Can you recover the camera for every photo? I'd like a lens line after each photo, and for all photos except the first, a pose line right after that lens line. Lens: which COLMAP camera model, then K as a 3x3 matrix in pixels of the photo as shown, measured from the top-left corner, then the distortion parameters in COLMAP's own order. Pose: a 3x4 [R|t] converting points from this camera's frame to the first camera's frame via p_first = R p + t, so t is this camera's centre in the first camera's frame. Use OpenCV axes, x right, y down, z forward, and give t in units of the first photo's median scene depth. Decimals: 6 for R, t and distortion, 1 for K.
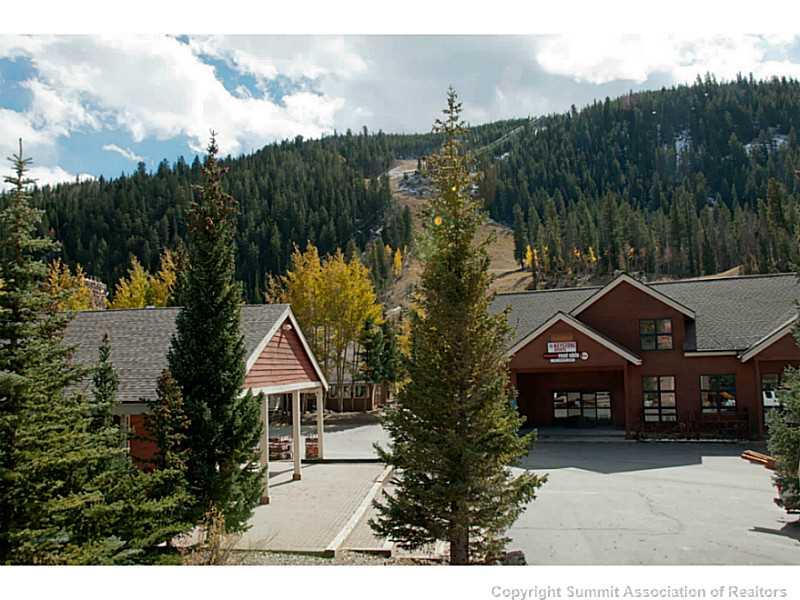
lens RADIAL K [[649.8, 0, 398.8], [0, 649.8, 302.1], [0, 0, 1]] dist [-0.131892, 0.109819]
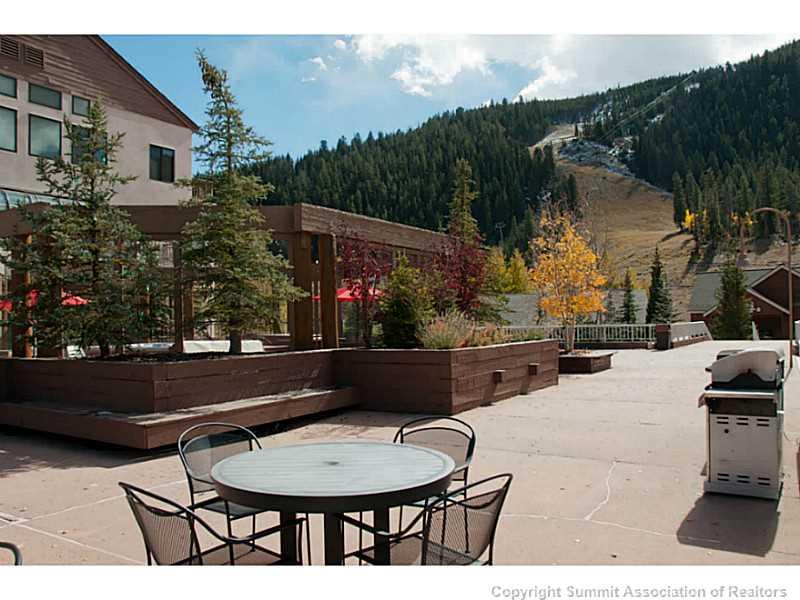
lens RADIAL K [[649.8, 0, 382.9], [0, 649.8, 302.4], [0, 0, 1]] dist [-0.131892, 0.109819]
pose [[0.975153, -0.004628, -0.221486, -0.054113], [0.021286, 0.997113, 0.072885, -0.013622], [0.220509, -0.075789, 0.972436, -0.149000]]
